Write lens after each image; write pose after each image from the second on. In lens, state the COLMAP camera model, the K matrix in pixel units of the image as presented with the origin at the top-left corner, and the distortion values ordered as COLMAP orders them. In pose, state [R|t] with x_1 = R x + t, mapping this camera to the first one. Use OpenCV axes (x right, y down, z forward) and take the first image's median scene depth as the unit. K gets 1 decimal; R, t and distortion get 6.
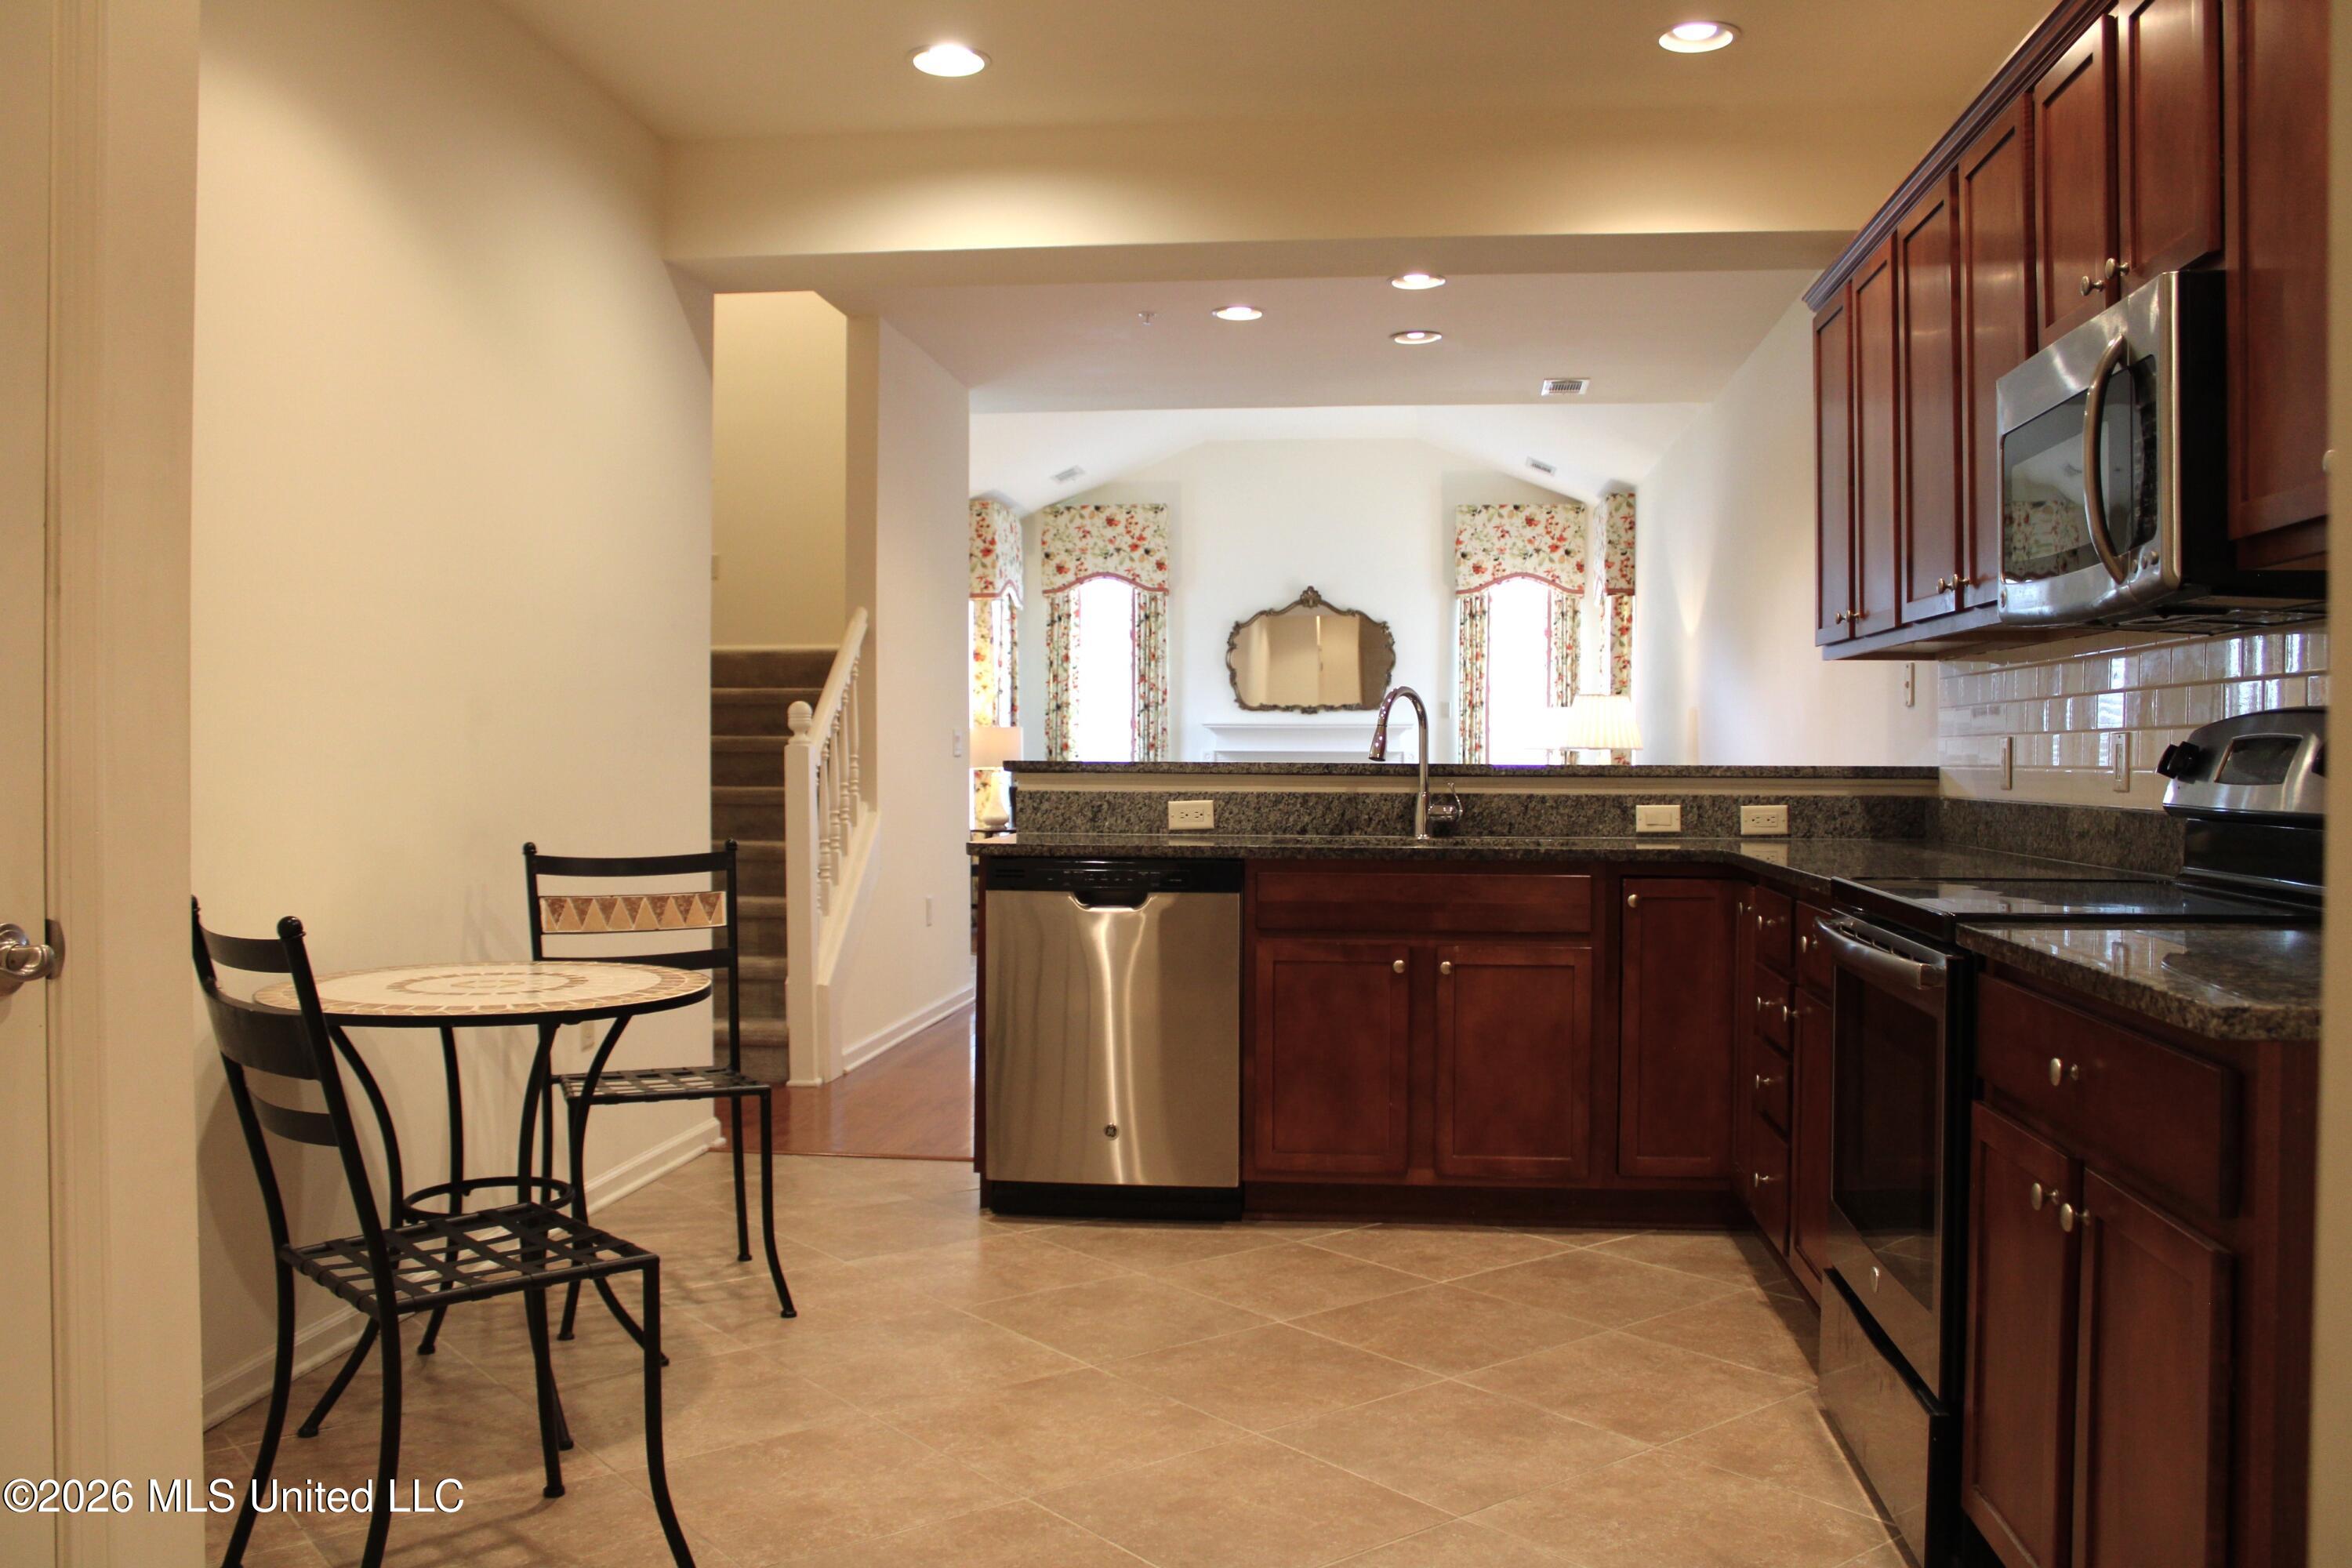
lens RADIAL K [[1942.4, 0, 1162.5], [0, 1942.4, 761.7], [0, 0, 1]] dist [-0.169145, 0.143779]
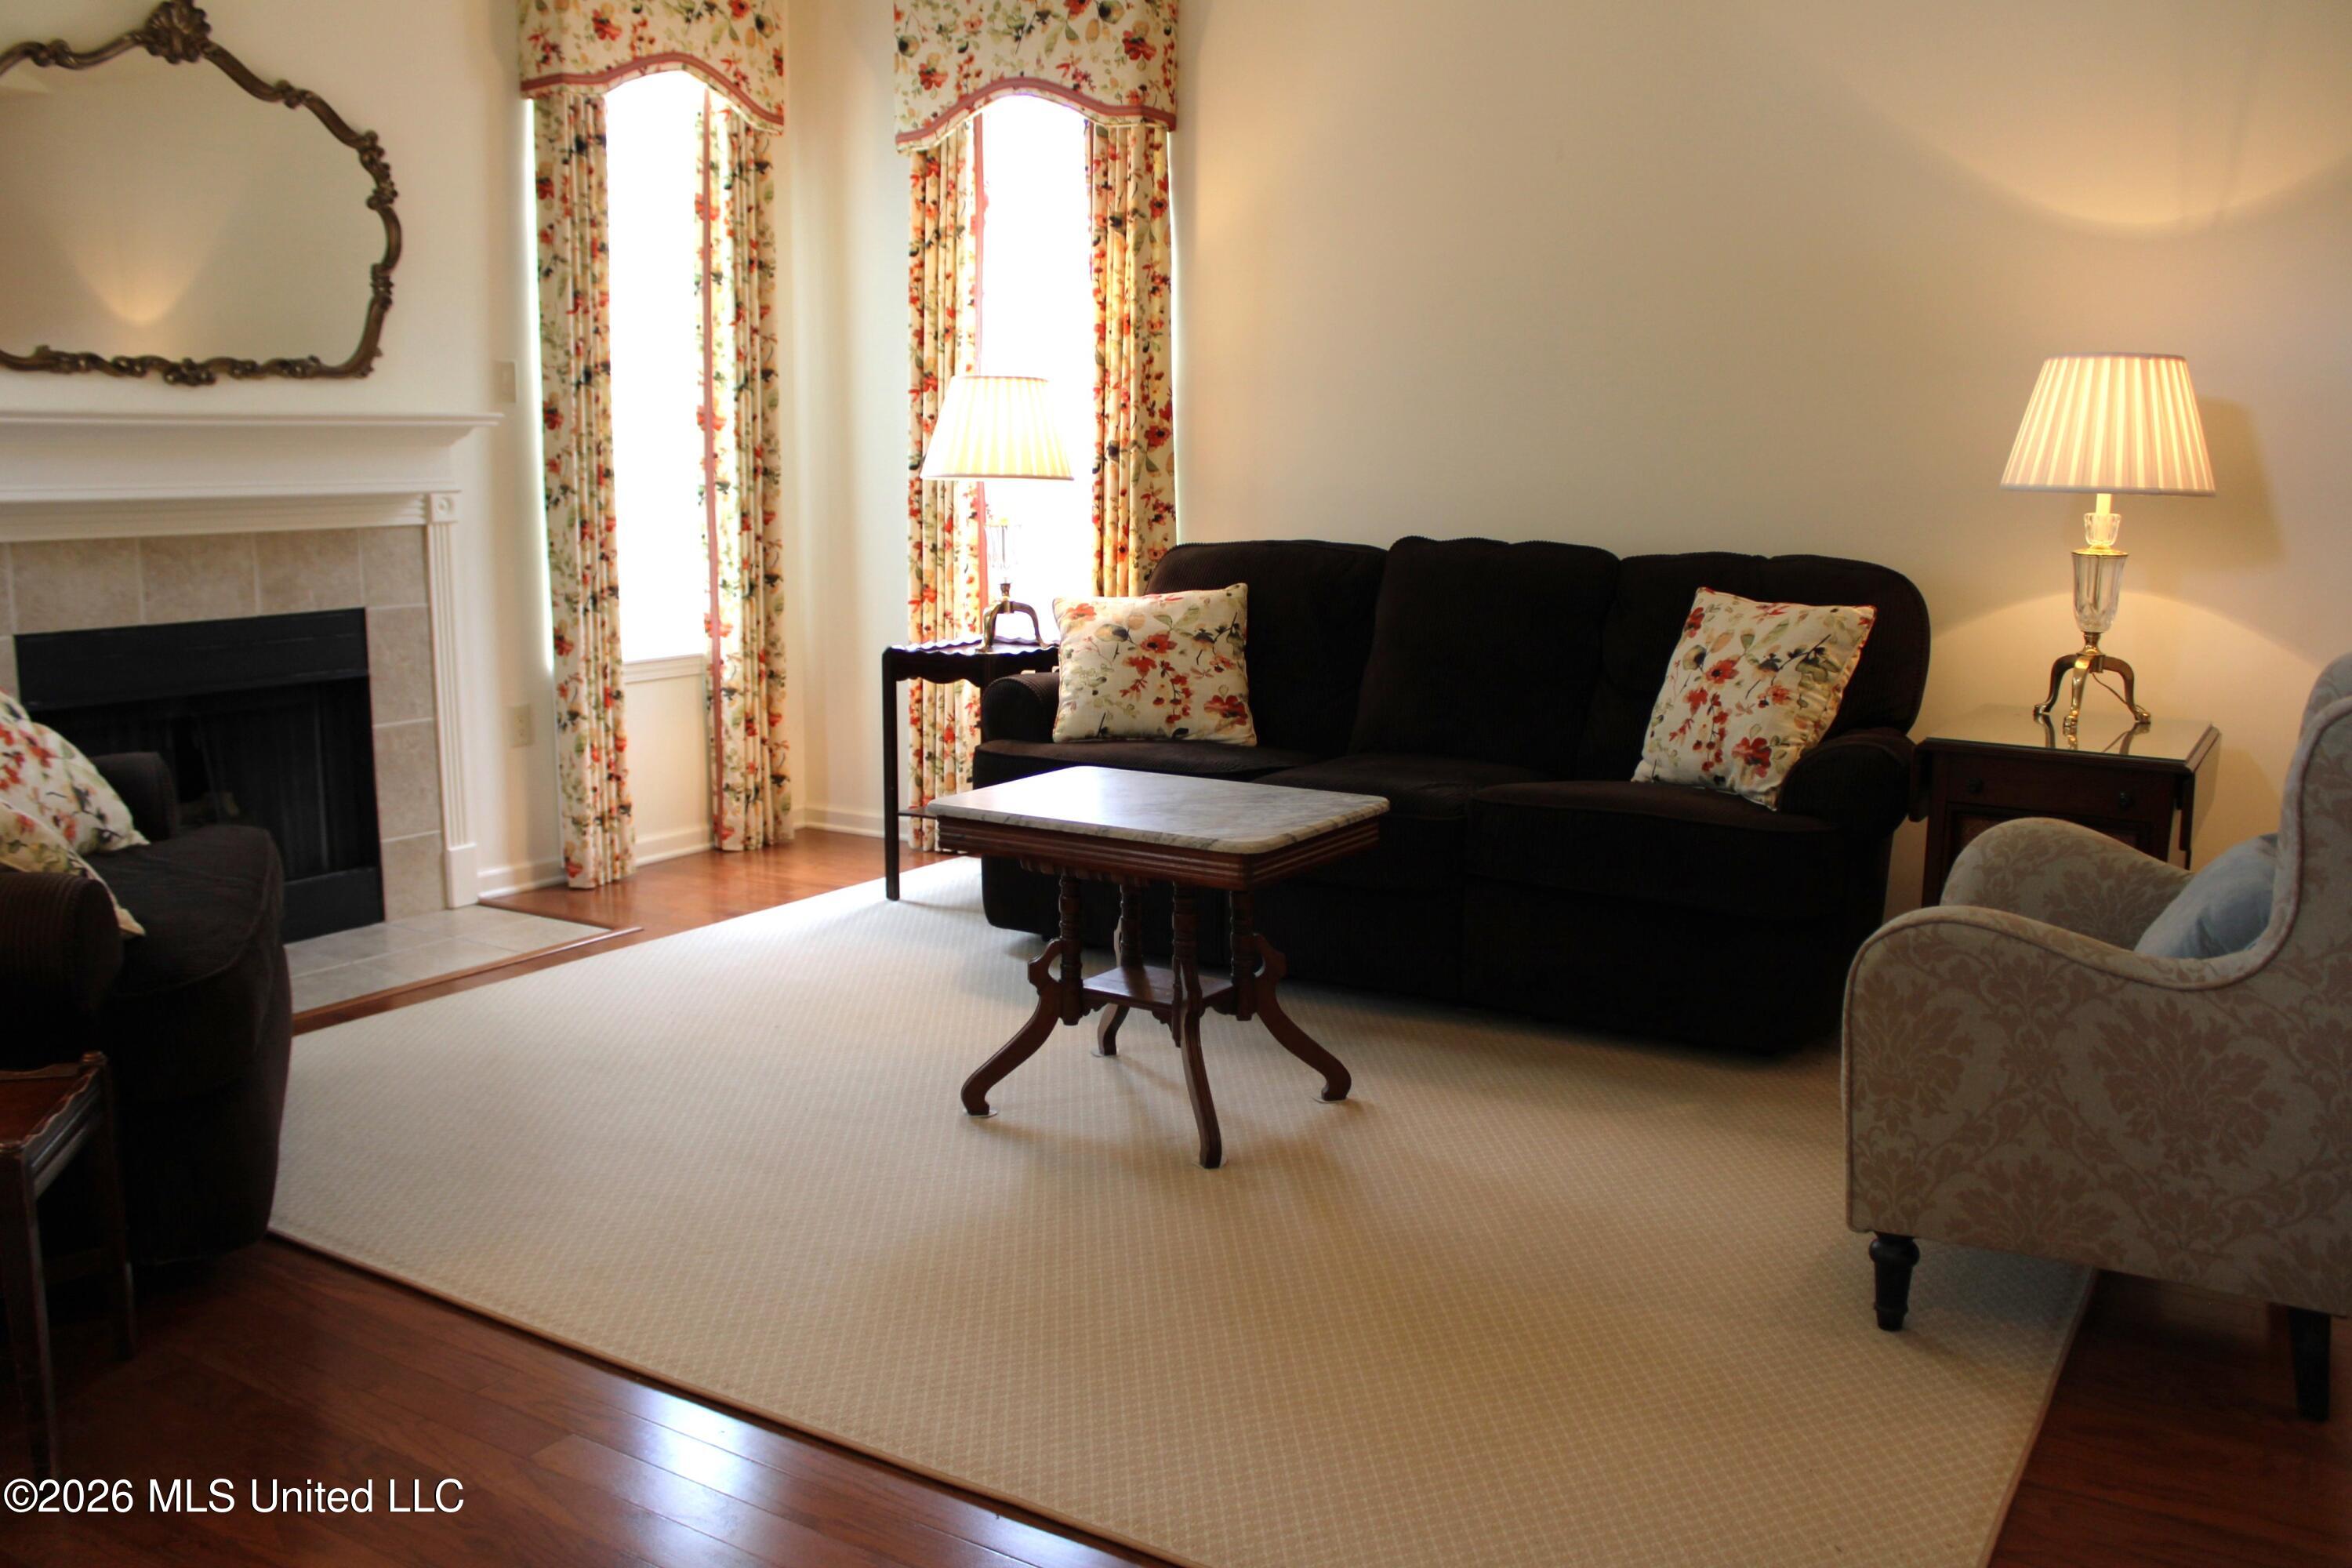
lens RADIAL K [[1942.4, 0, 1162.5], [0, 1942.4, 761.7], [0, 0, 1]] dist [-0.169145, 0.143779]
pose [[0.426733, -0.140559, 0.893388, -0.153456], [0.006581, 0.988305, 0.152348, -0.008422], [-0.904354, -0.059132, 0.422667, 0.720005]]
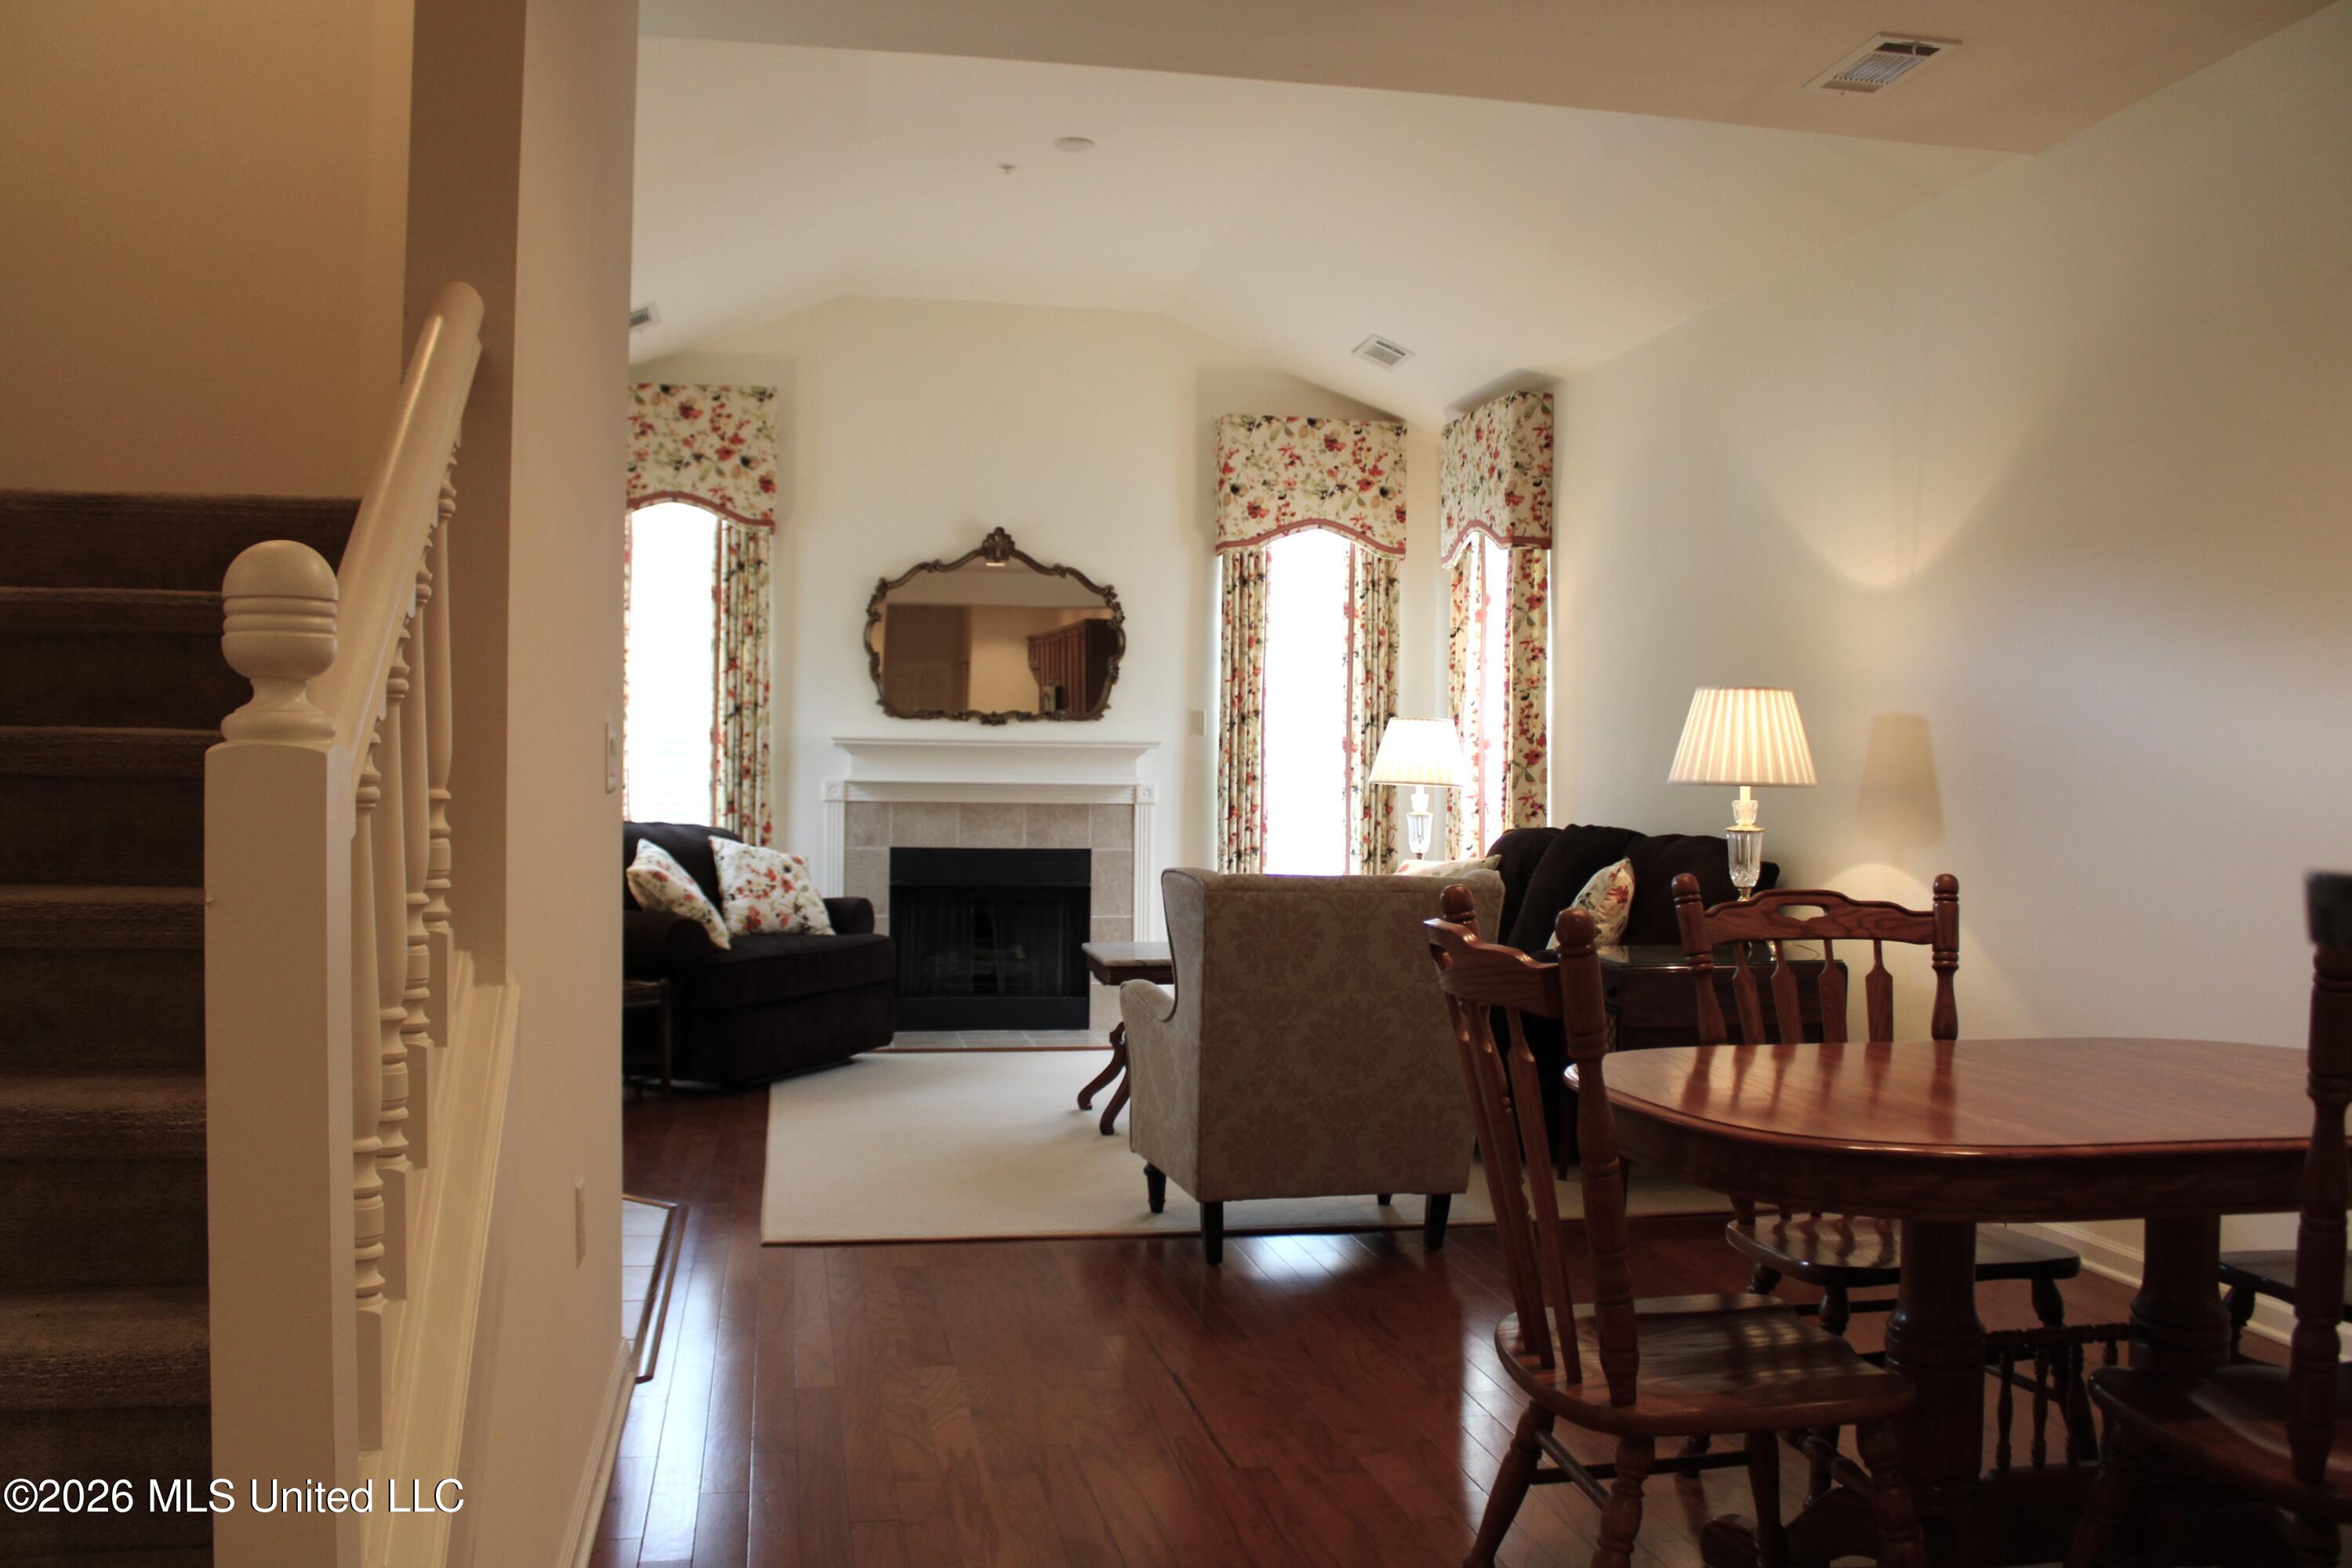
lens RADIAL K [[1962.4, 0, 1151.4], [0, 1962.4, 772.4], [0, 0, 1]] dist [-0.176652, 0.161756]
pose [[0.950737, 0.010689, 0.309813, -0.077561], [-0.007503, 0.999906, -0.011474, -0.001787], [-0.309907, 0.008584, 0.950728, 0.370602]]
